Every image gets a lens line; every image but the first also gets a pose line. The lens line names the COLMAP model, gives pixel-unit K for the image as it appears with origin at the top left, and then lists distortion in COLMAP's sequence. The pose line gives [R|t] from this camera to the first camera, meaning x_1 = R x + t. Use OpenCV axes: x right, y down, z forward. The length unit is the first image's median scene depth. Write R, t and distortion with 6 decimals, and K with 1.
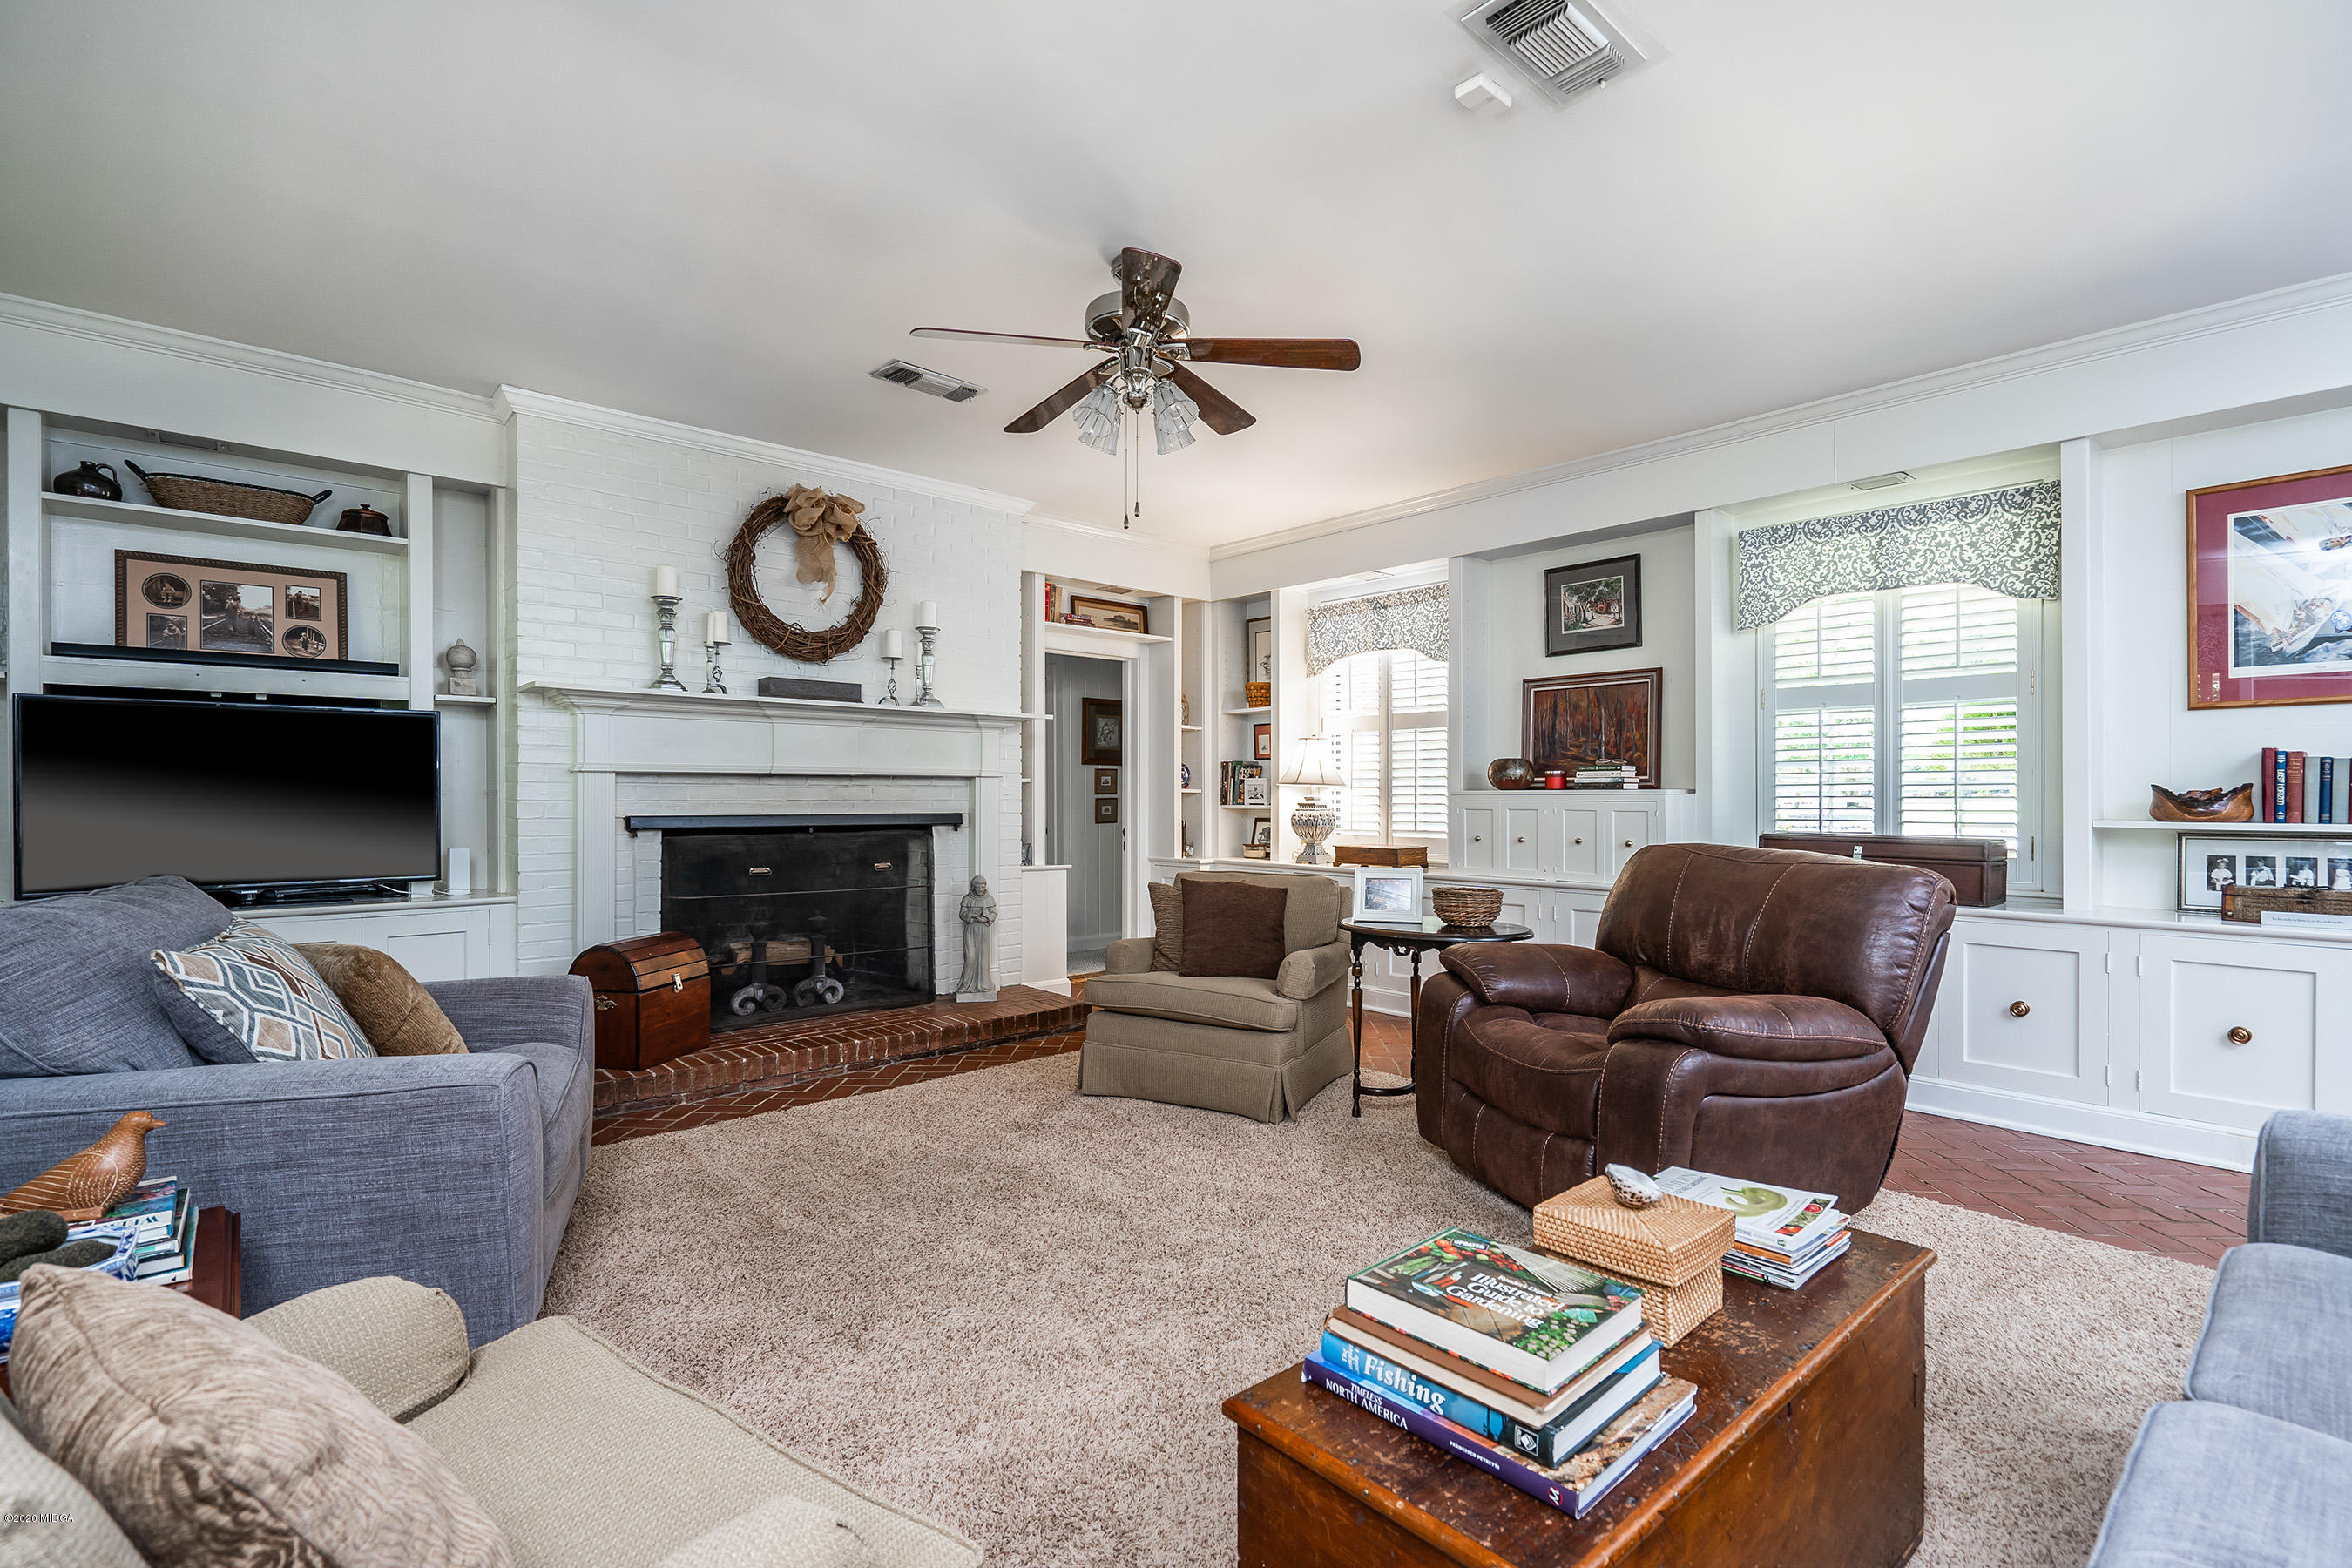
lens RADIAL K [[1074.2, 0, 1169.1], [0, 1074.2, 792.4], [0, 0, 1]] dist [-0.003940, 0.001447]
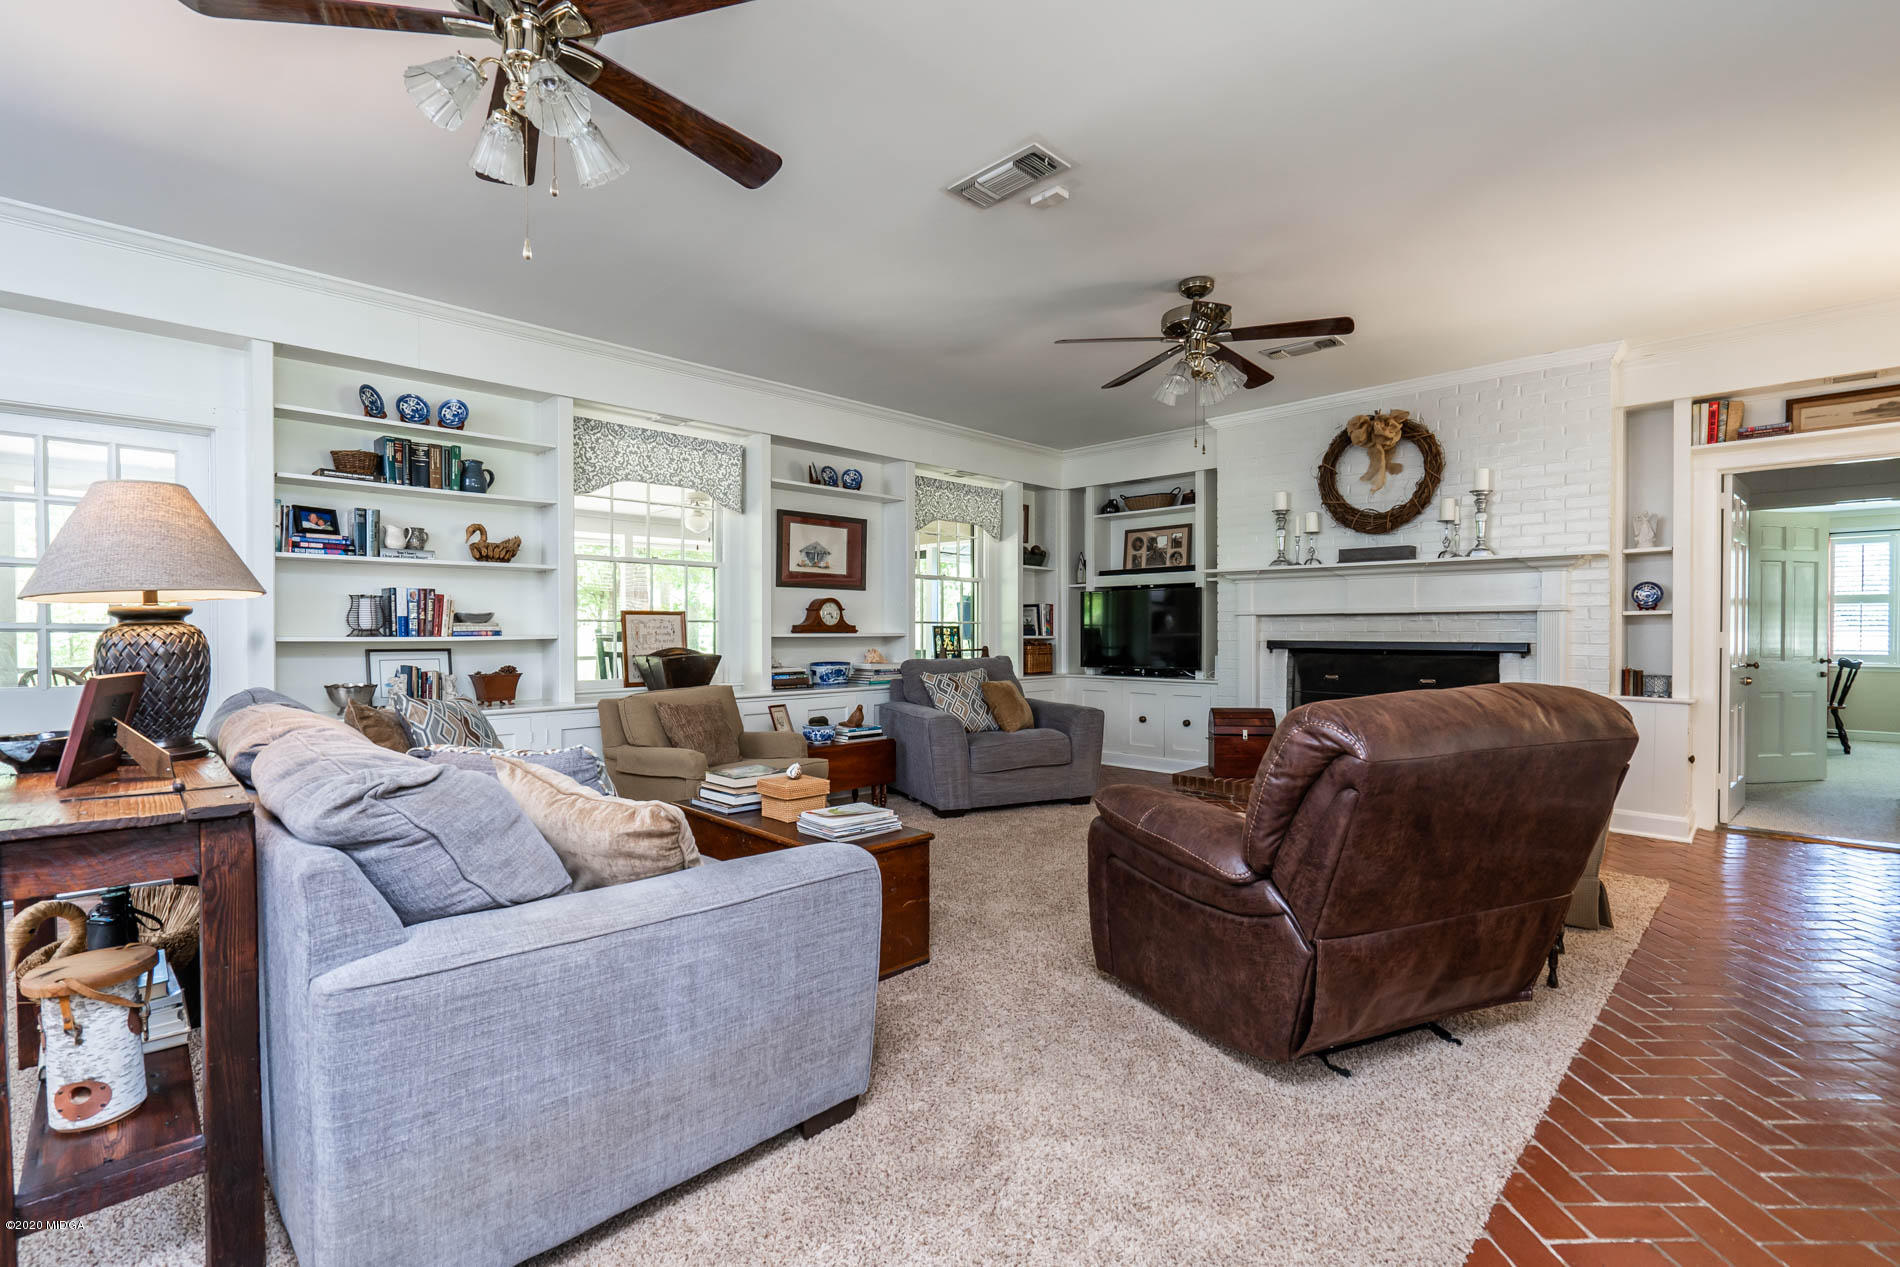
lens RADIAL K [[867.8, 0, 953.9], [0, 867.8, 640.7], [0, 0, 1]] dist [-0.003940, 0.001447]
pose [[0.063485, 0.011531, -0.997916, 0.794716], [0.003989, 0.999922, 0.011808, 0.003404], [0.997975, -0.004730, 0.063434, 0.372572]]
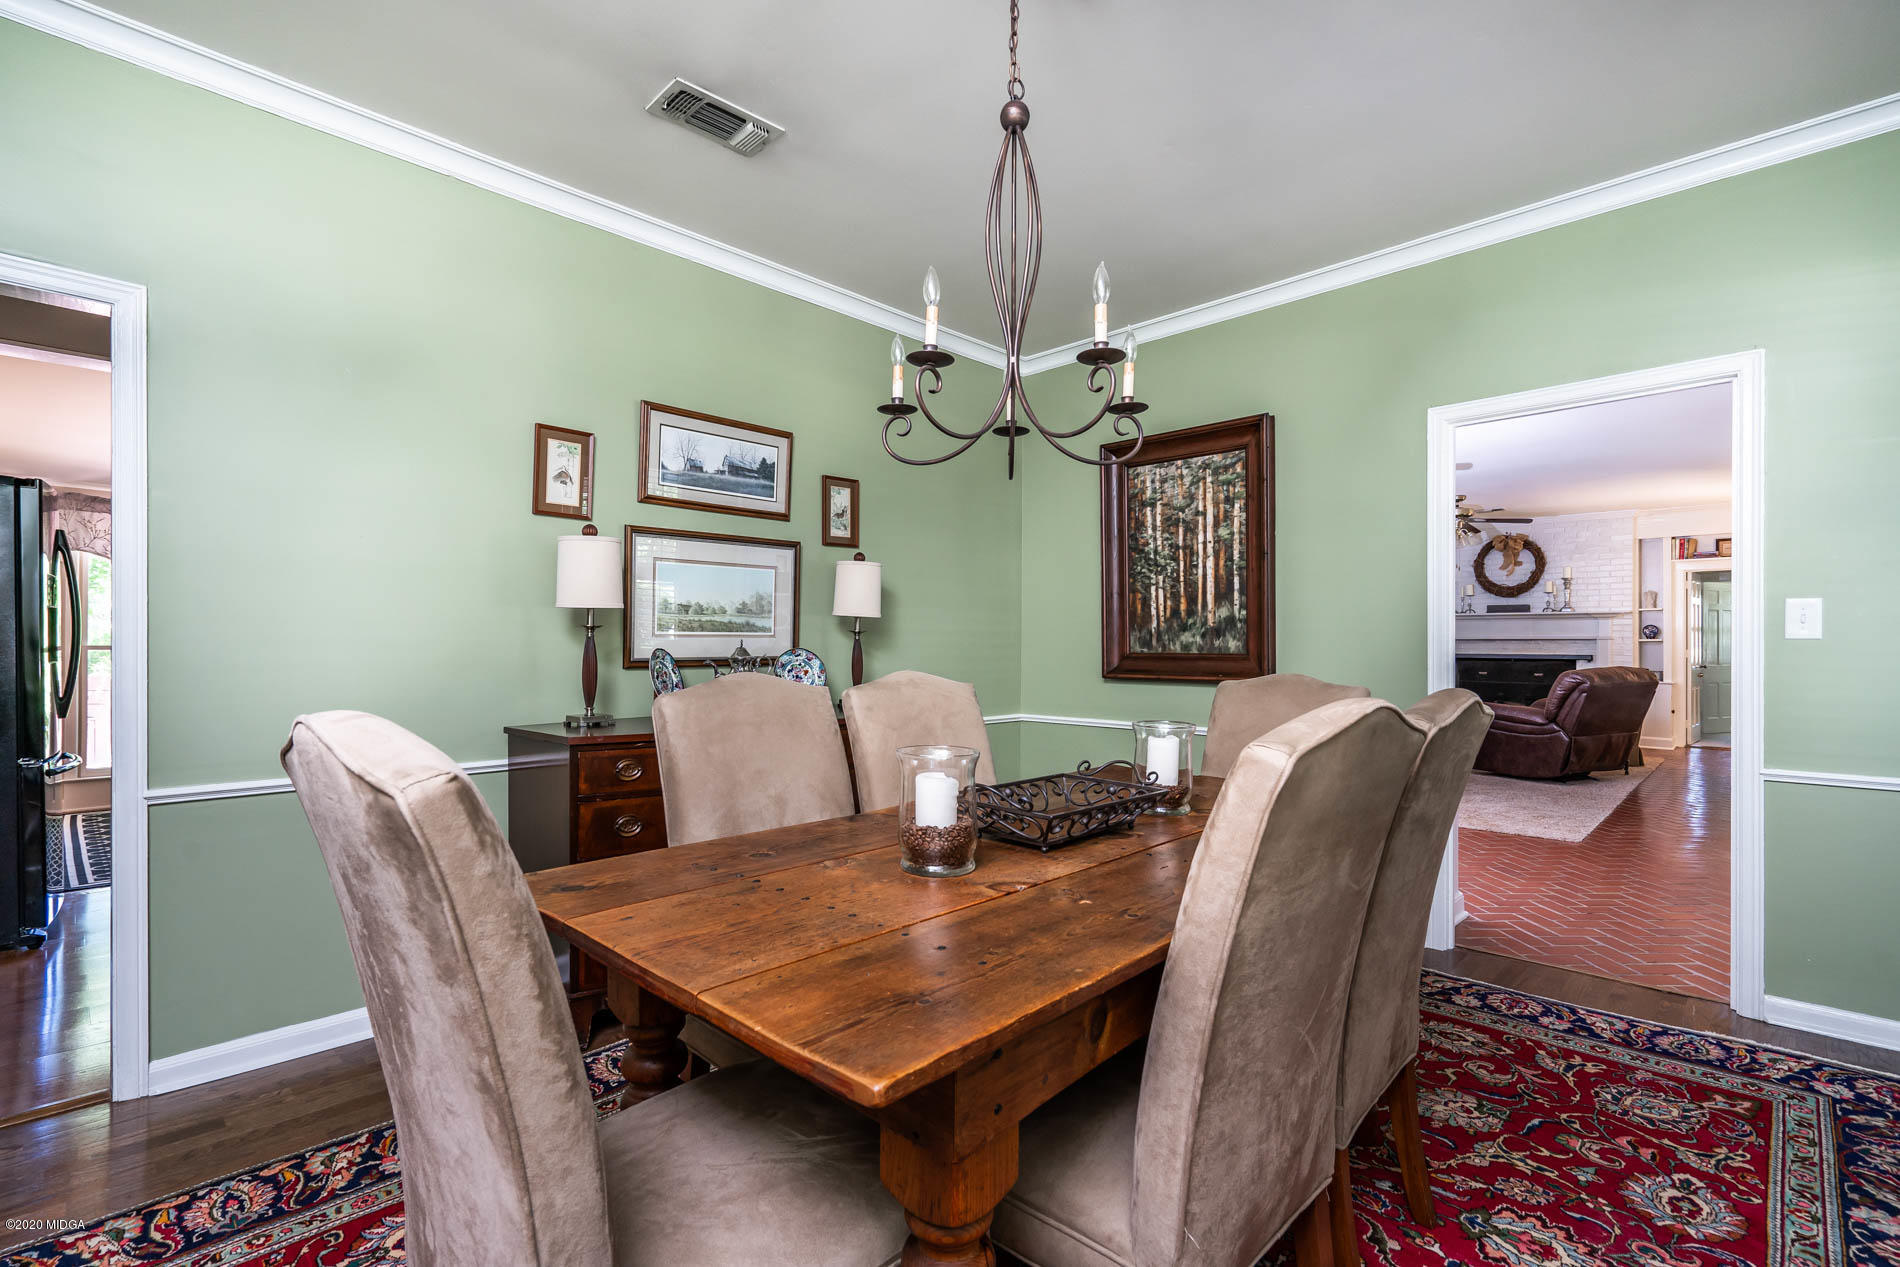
lens RADIAL K [[867.8, 0, 967.2], [0, 867.8, 635.0], [0, 0, 1]] dist [-0.003940, 0.001447]
pose [[0.085998, -0.009481, -0.996250, 1.754538], [0.000508, 0.999955, -0.009473, -0.008208], [0.996295, 0.000308, 0.085999, -0.557302]]
